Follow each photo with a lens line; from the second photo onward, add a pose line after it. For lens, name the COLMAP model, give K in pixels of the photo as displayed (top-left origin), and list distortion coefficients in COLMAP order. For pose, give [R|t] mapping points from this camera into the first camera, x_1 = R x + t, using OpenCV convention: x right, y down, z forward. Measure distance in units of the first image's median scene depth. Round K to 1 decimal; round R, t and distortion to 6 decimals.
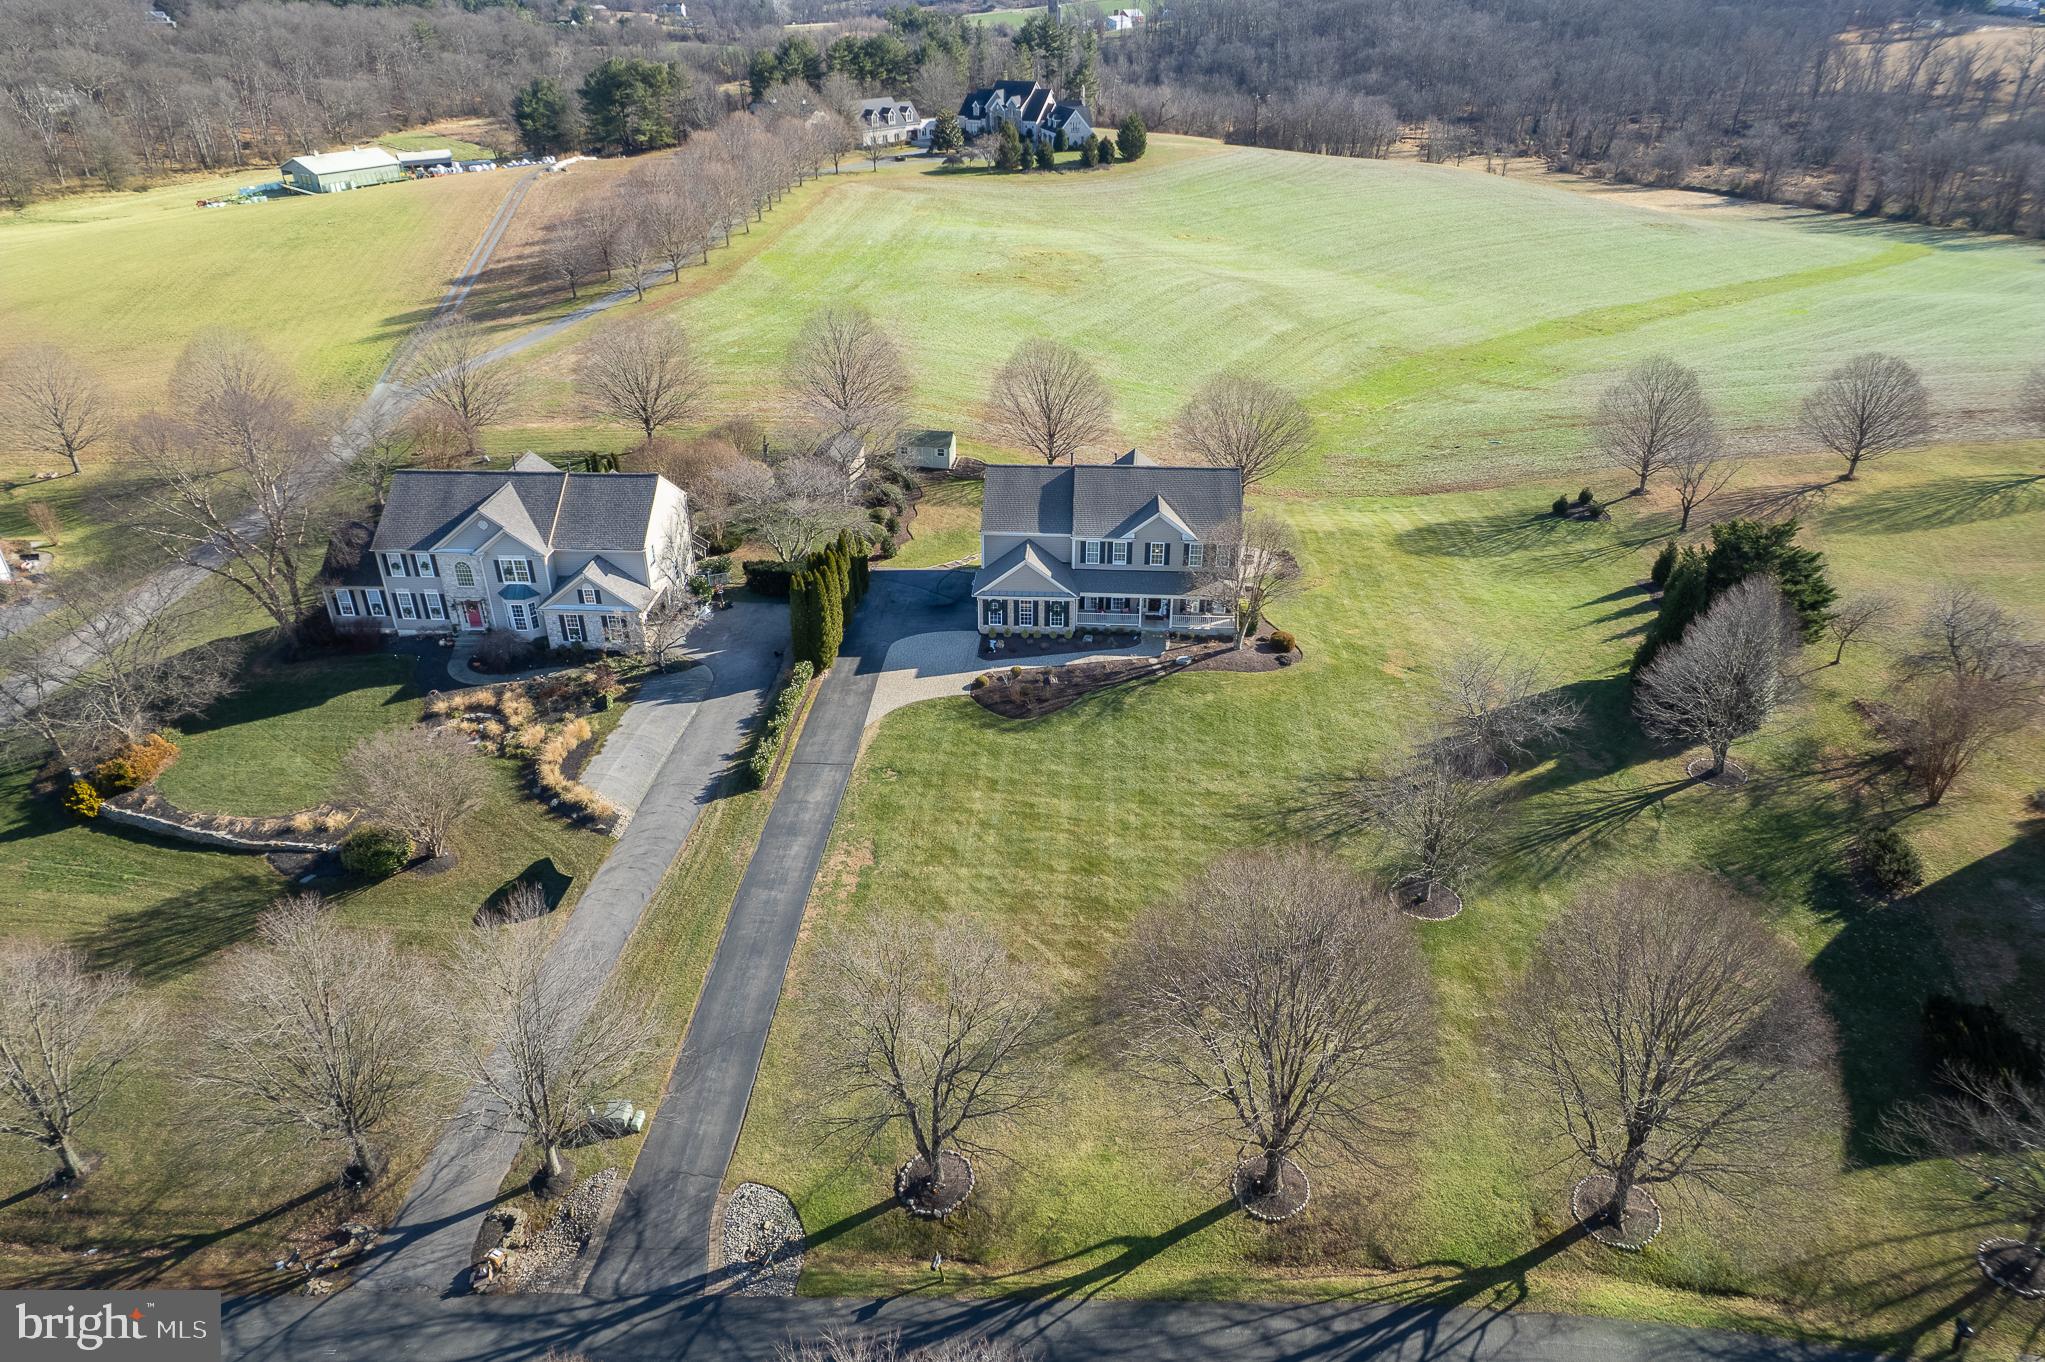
lens RADIAL K [[1329.6, 0, 1035.8], [0, 1329.6, 690.8], [0, 0, 1]] dist [-0.064467, 0.067282]
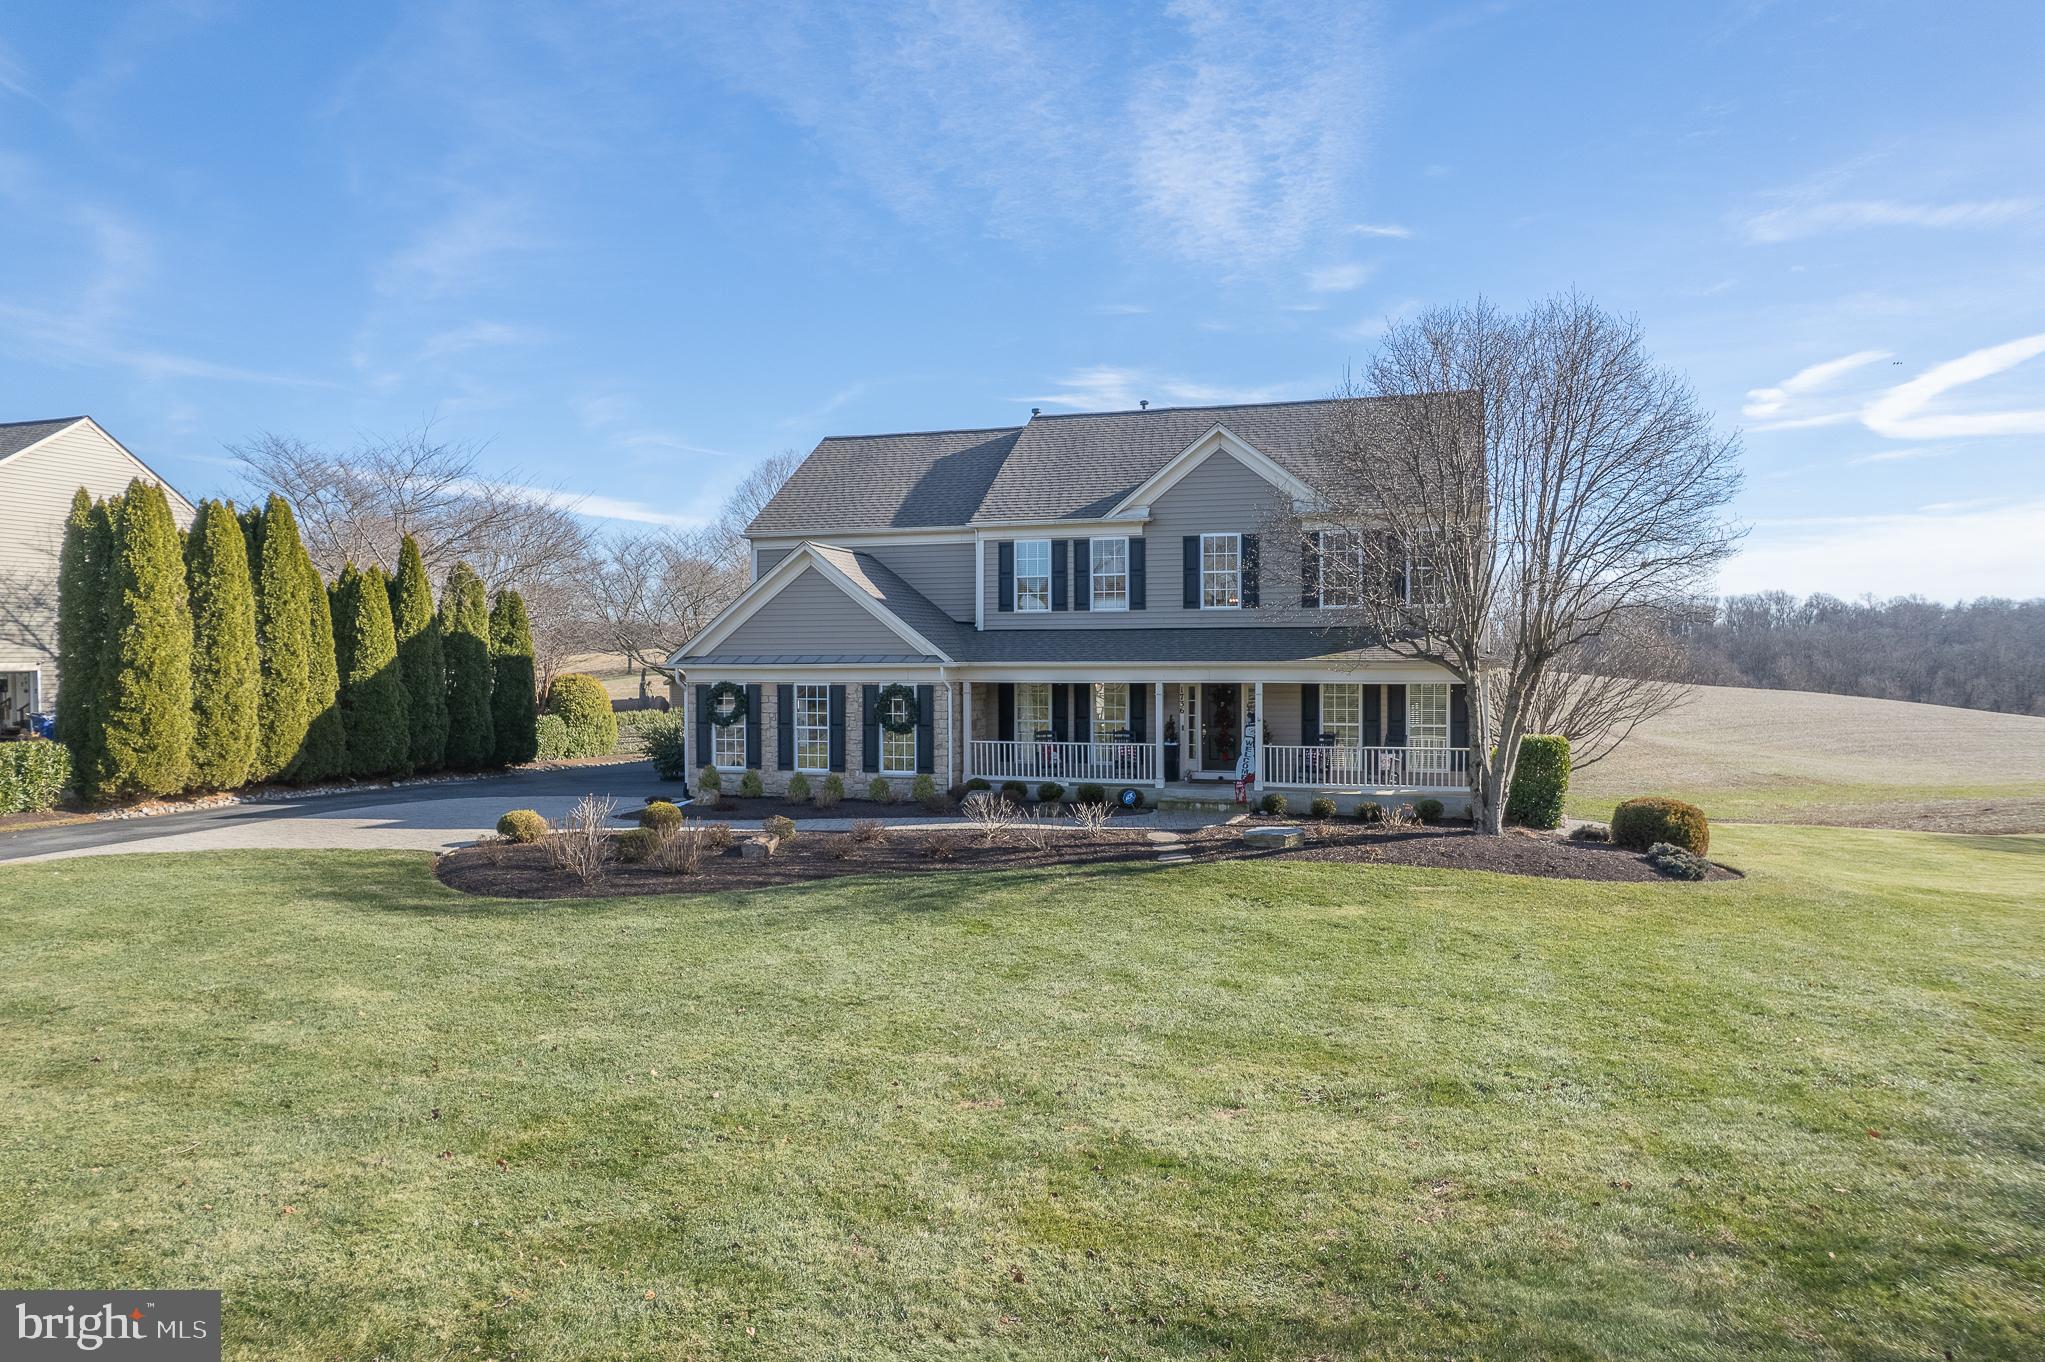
lens RADIAL K [[1316.8, 0, 1019.5], [0, 1316.8, 643.0], [0, 0, 1]] dist [-0.164361, 0.161356]
pose [[0.968634, -0.007251, -0.248387, 0.123767], [-0.118542, 0.865022, -0.487529, 0.075773], [0.218396, 0.501681, 0.837030, 0.728666]]
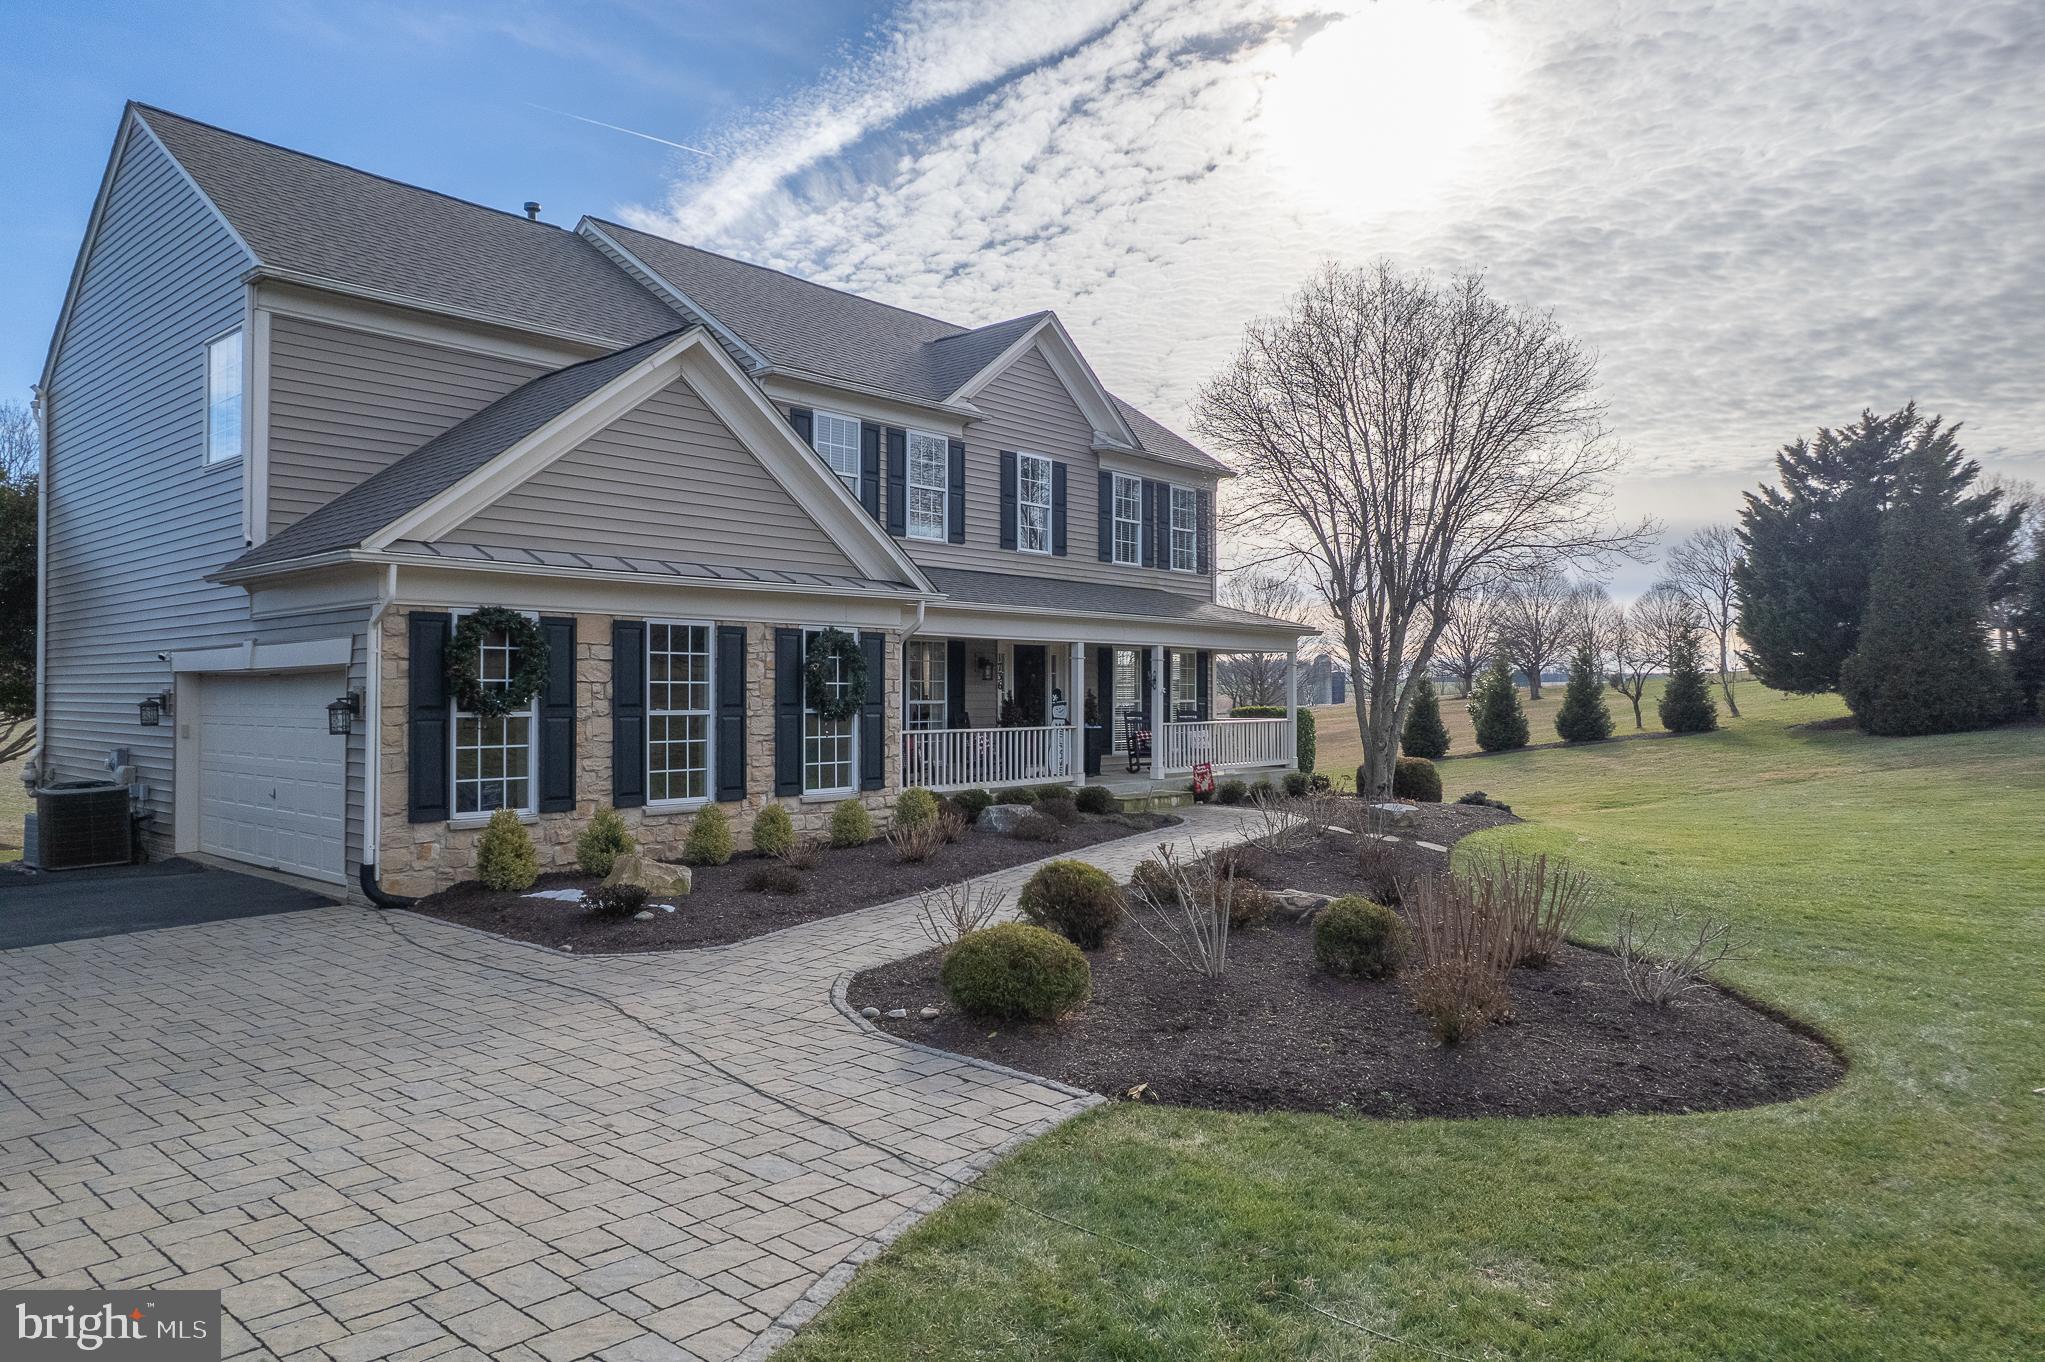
lens RADIAL K [[1296.6, 0, 1027.0], [0, 1296.6, 692.9], [0, 0, 1]] dist [-0.053928, 0.059798]
pose [[0.615296, 0.001117, 0.788296, -0.103194], [0.383937, 0.872950, -0.300915, 0.001437], [-0.688479, 0.487808, 0.536694, 0.888170]]
